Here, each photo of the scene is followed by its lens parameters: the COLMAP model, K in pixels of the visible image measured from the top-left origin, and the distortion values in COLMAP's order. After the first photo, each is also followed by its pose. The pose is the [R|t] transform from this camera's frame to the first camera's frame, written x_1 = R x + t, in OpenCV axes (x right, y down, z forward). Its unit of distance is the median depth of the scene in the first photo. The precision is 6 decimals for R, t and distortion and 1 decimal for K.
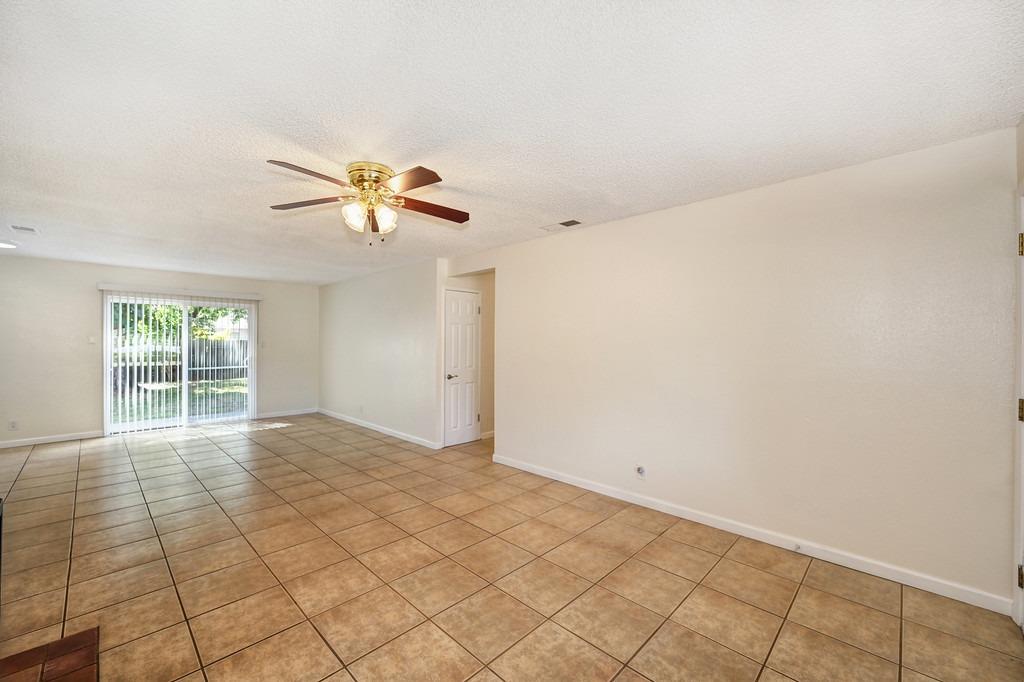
lens RADIAL K [[408.1, 0, 516.3], [0, 408.1, 346.8], [0, 0, 1]] dist [0.003174, -0.000234]
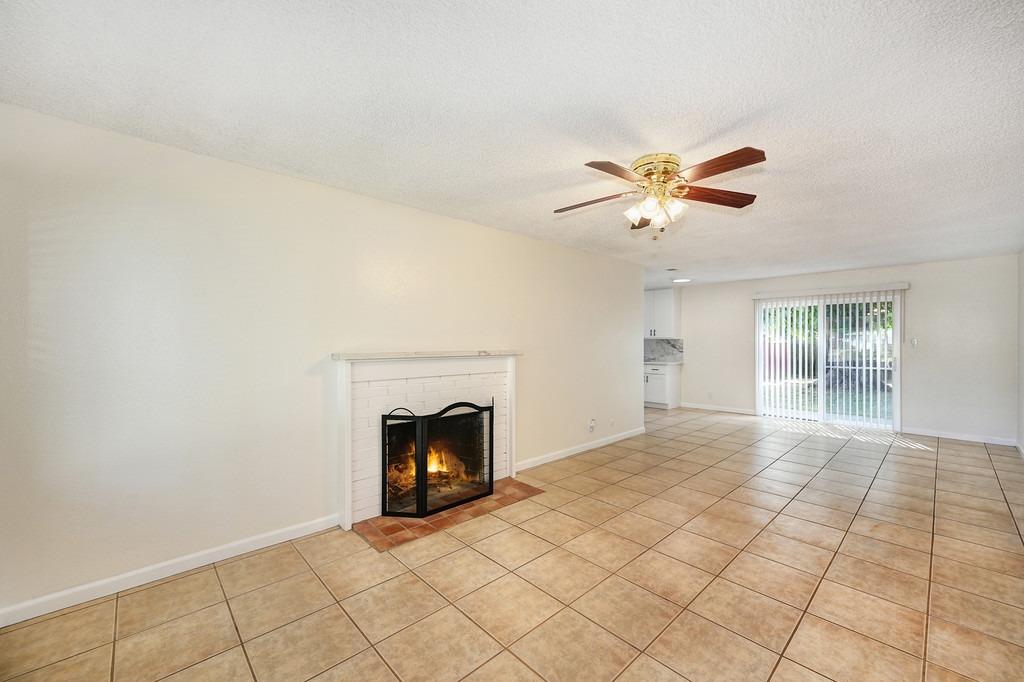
lens RADIAL K [[408.1, 0, 509.7], [0, 408.1, 337.9], [0, 0, 1]] dist [0.003174, -0.000234]
pose [[-0.049366, -0.009806, -0.998733, 0.590267], [-0.008819, 0.999917, -0.009381, 0.002074], [0.998742, 0.008345, -0.049448, 0.642414]]
